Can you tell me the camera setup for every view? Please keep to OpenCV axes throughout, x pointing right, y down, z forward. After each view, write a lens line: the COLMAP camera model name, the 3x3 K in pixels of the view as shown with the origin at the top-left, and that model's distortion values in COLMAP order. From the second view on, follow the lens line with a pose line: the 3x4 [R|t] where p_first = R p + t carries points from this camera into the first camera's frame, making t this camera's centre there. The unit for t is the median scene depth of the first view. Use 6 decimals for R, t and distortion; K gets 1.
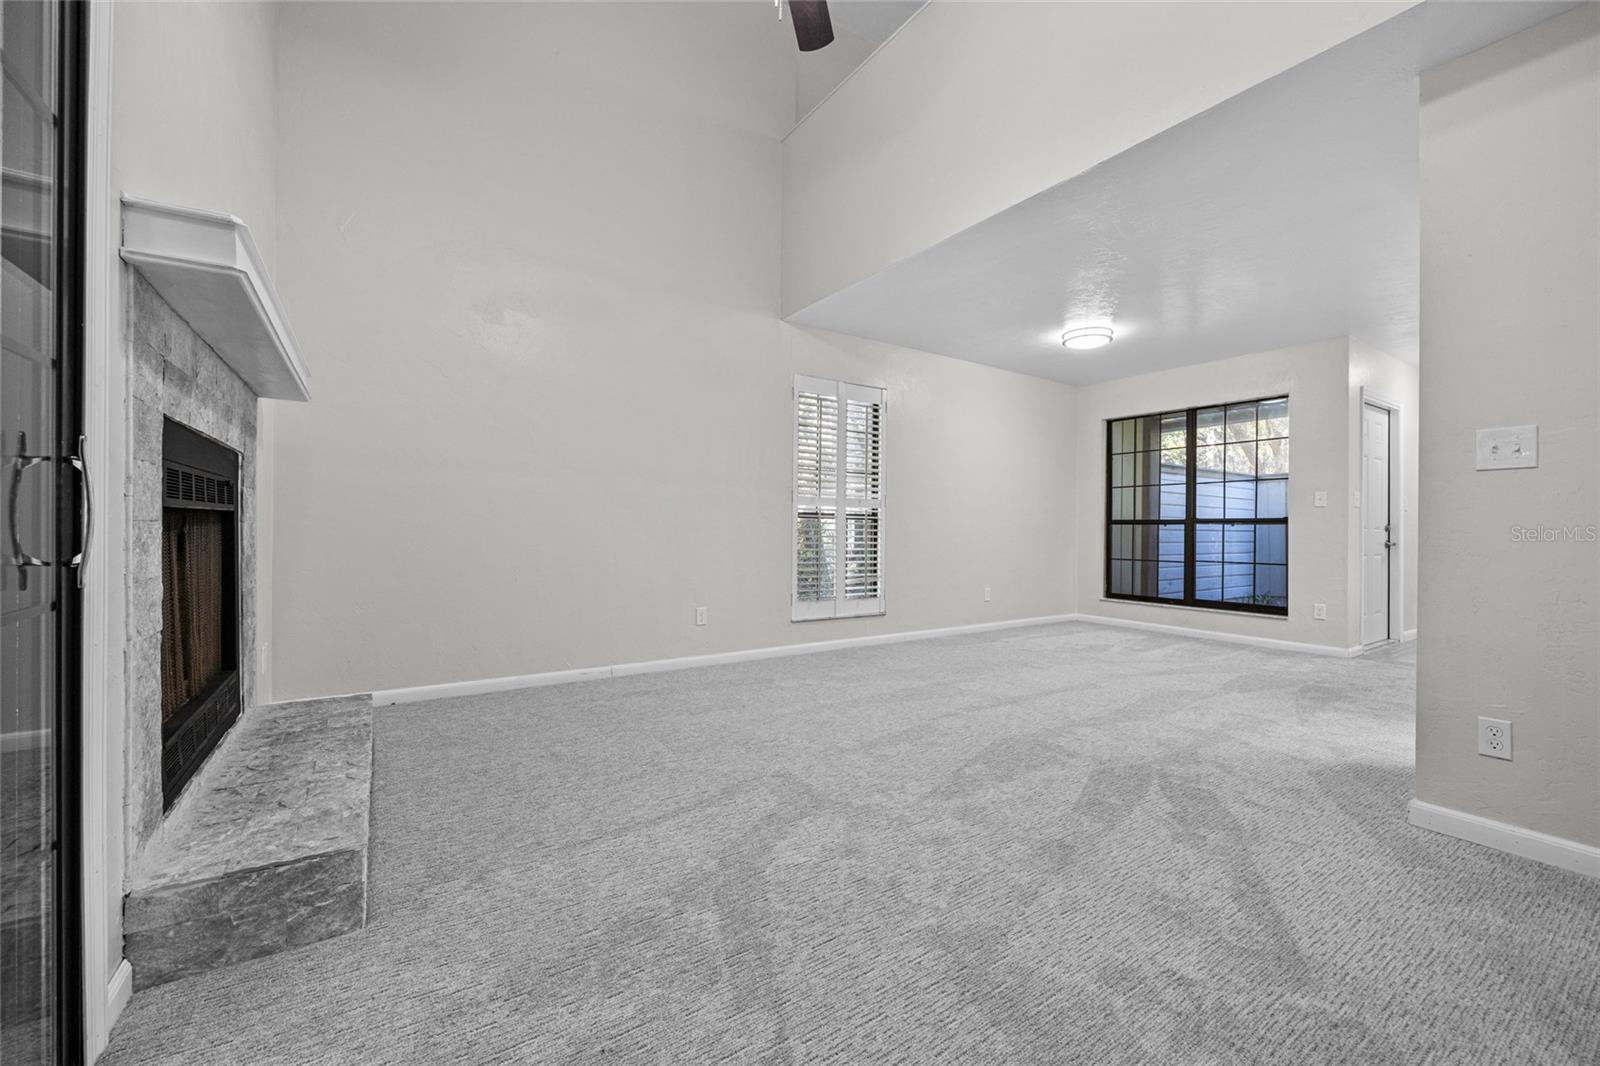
lens RADIAL K [[641.4, 0, 800.8], [0, 641.4, 528.8], [0, 0, 1]] dist [-0.001413, 0.000014]
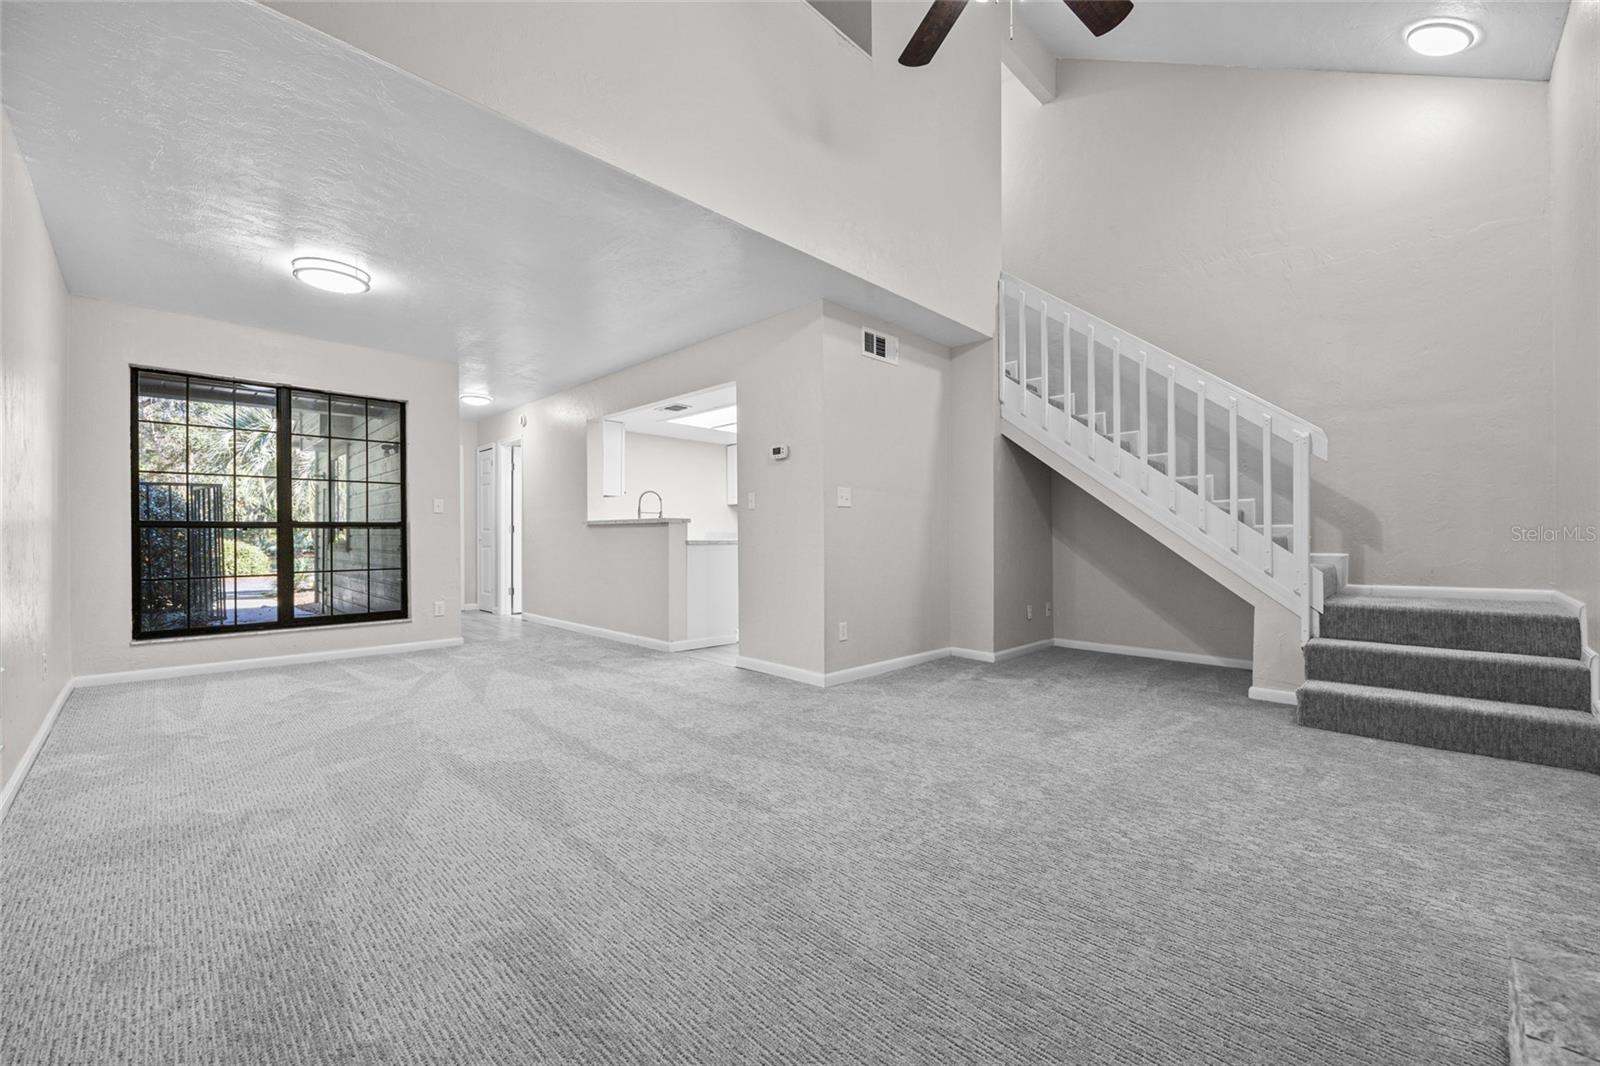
lens RADIAL K [[641.4, 0, 795.6], [0, 641.4, 541.7], [0, 0, 1]] dist [-0.001413, 0.000014]
pose [[-0.203433, -0.012865, 0.979004, -0.350264], [-0.002121, 0.999917, 0.012700, -0.001137], [-0.979087, 0.000507, -0.203443, 0.571894]]
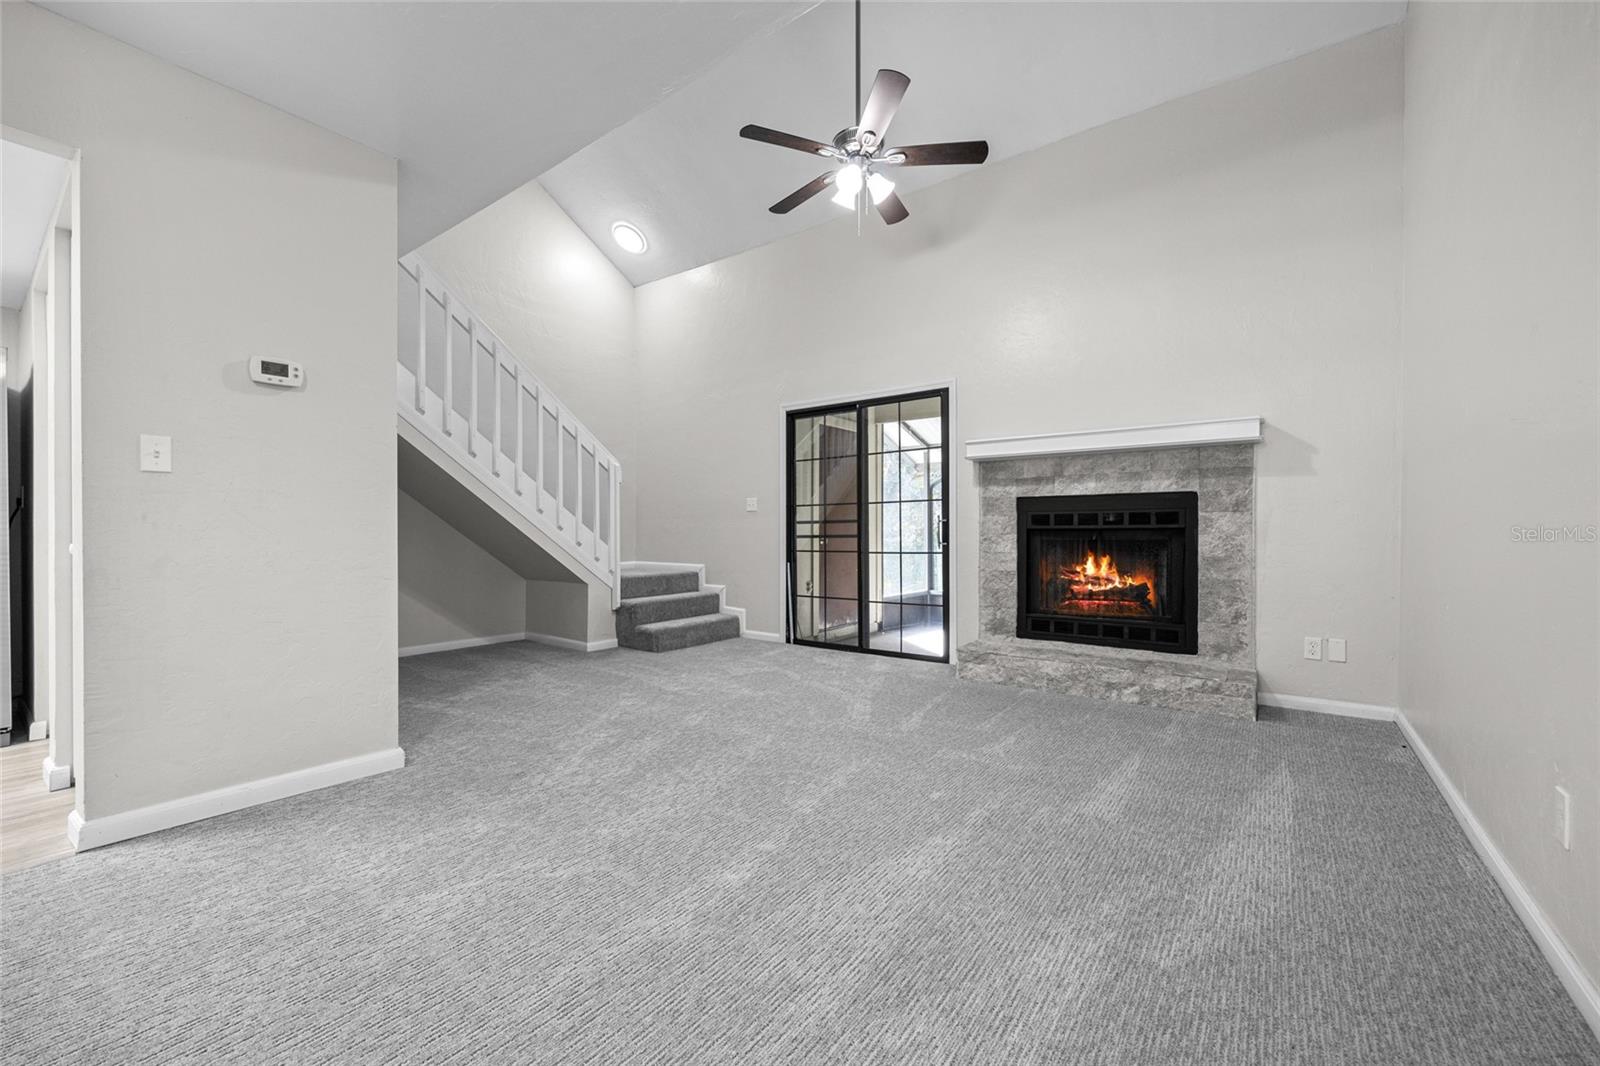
lens RADIAL K [[641.4, 0, 806.0], [0, 641.4, 529.3], [0, 0, 1]] dist [-0.001413, 0.000014]
pose [[-0.938366, -0.012861, -0.345405, 0.251195], [-0.011211, 0.999914, -0.006774, -0.000551], [0.345462, -0.002484, -0.938429, 0.938827]]
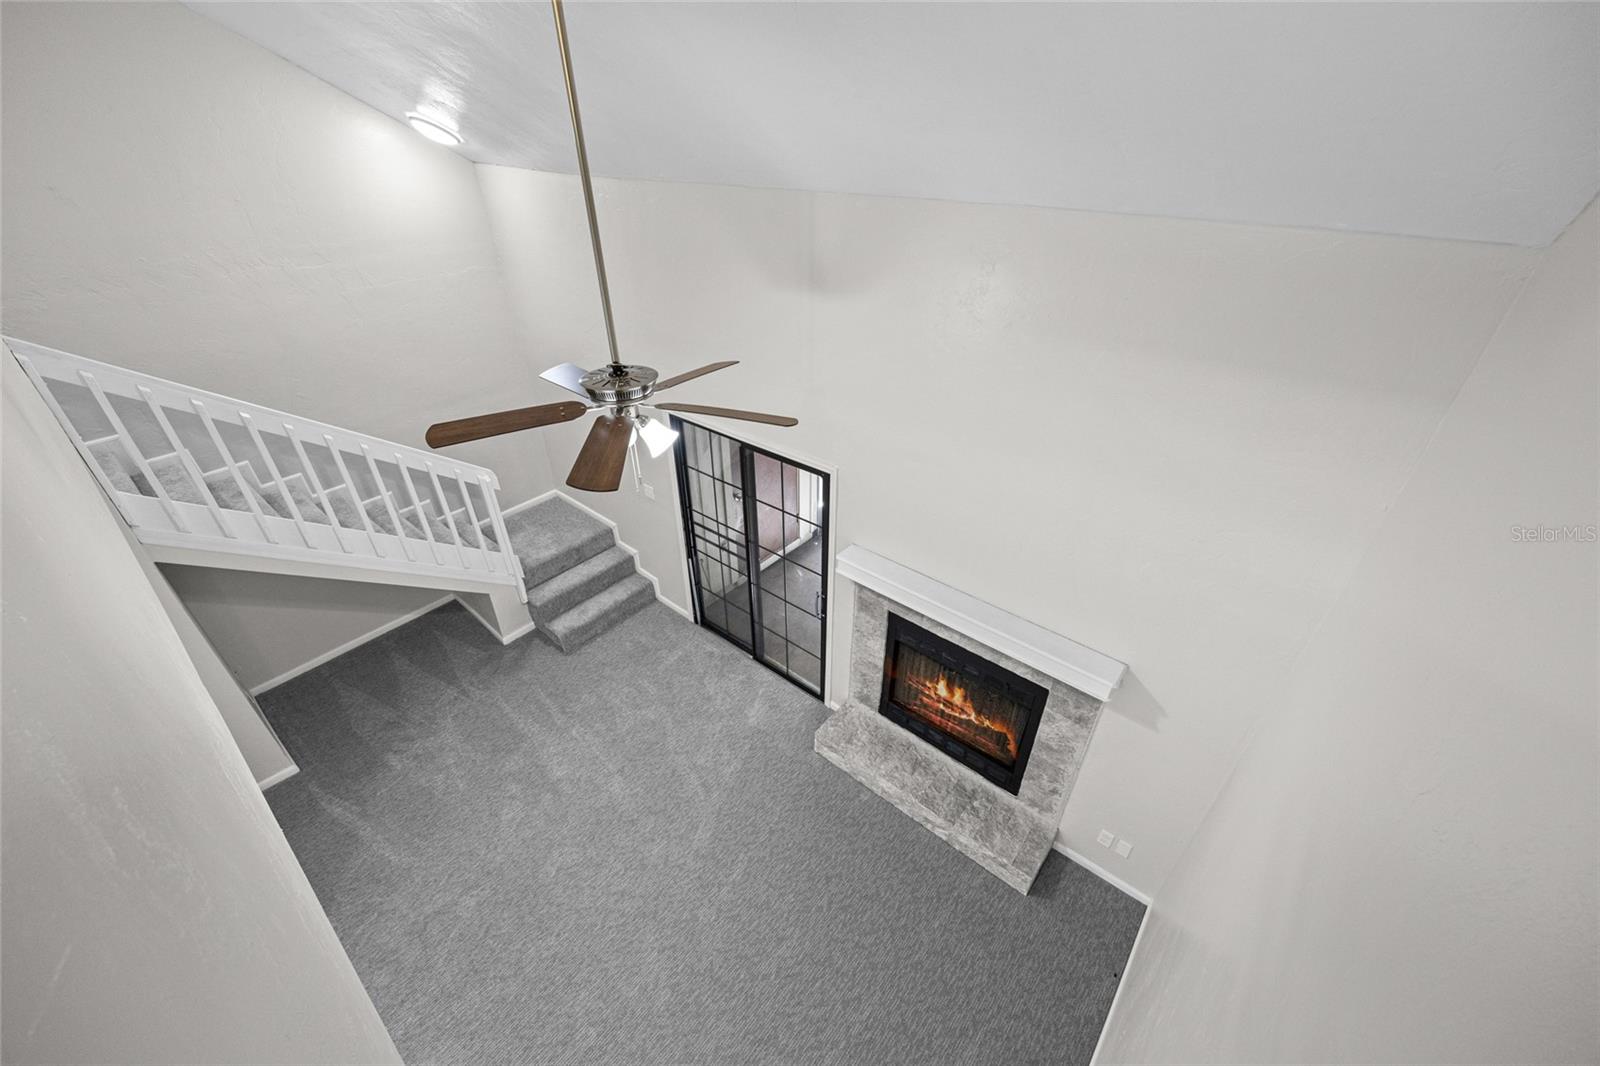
lens RADIAL K [[641.4, 0, 809.7], [0, 641.4, 533.9], [0, 0, 1]] dist [-0.001413, 0.000014]
pose [[-0.957113, 0.149335, -0.248261, -0.012506], [-0.012646, 0.834564, 0.550765, -0.538380], [0.289439, 0.530284, -0.796884, 0.800521]]
